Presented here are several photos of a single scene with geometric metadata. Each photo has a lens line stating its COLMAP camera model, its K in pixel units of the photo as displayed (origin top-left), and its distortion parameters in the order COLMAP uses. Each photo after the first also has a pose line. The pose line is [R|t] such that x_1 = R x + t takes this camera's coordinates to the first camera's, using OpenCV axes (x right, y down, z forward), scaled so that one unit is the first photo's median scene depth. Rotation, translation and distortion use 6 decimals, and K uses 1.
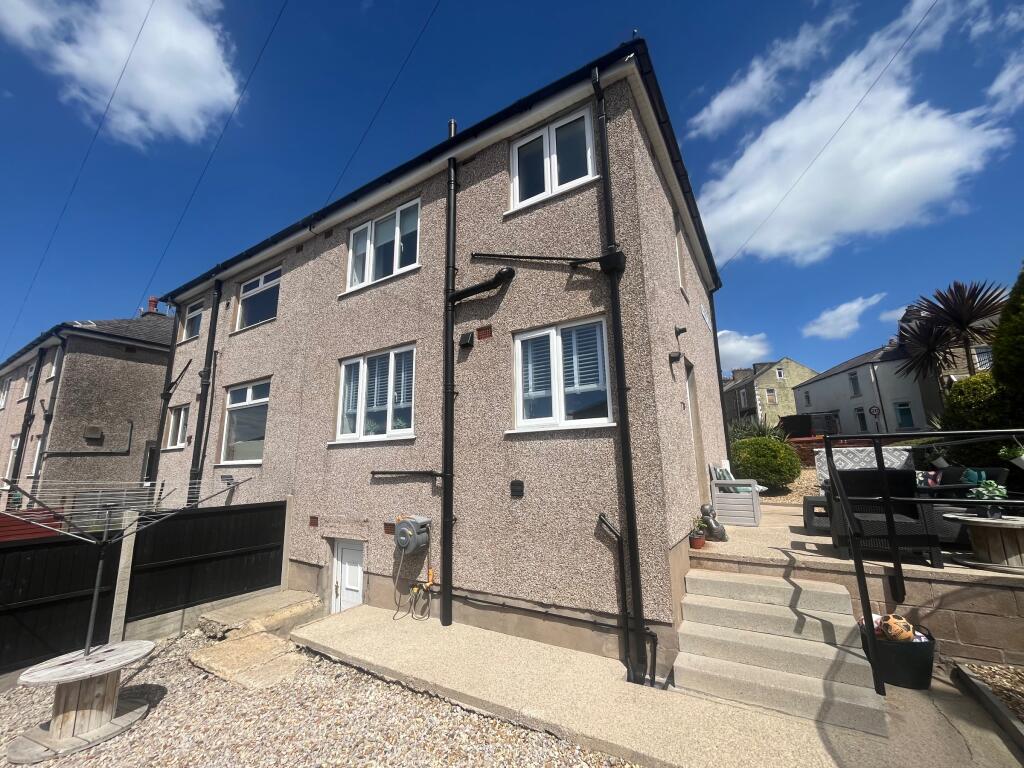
lens RADIAL K [[420.1, 0, 512.0], [0, 420.1, 384.0], [0, 0, 1]] dist [-0.001880, -0.000260]
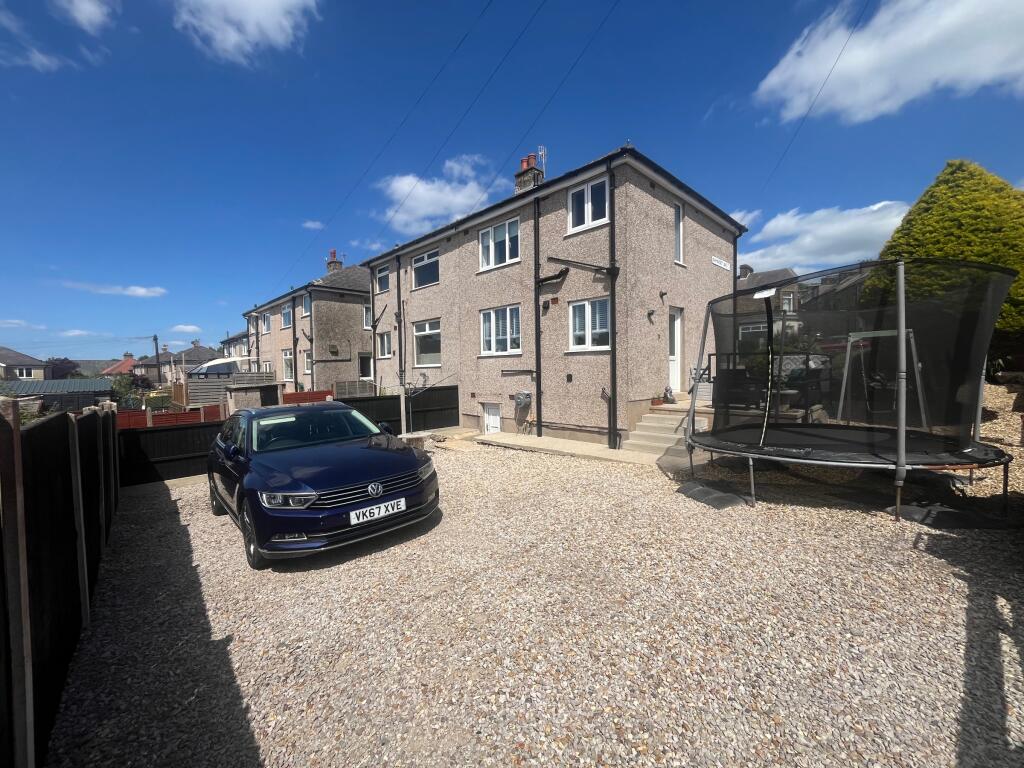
lens RADIAL K [[420.1, 0, 512.0], [0, 420.1, 384.0], [0, 0, 1]] dist [-0.001880, -0.000260]
pose [[0.972322, 0.009020, -0.233470, 0.175771], [0.044670, 0.973645, 0.223652, -0.167079], [0.229334, -0.227891, 0.946293, -0.864407]]
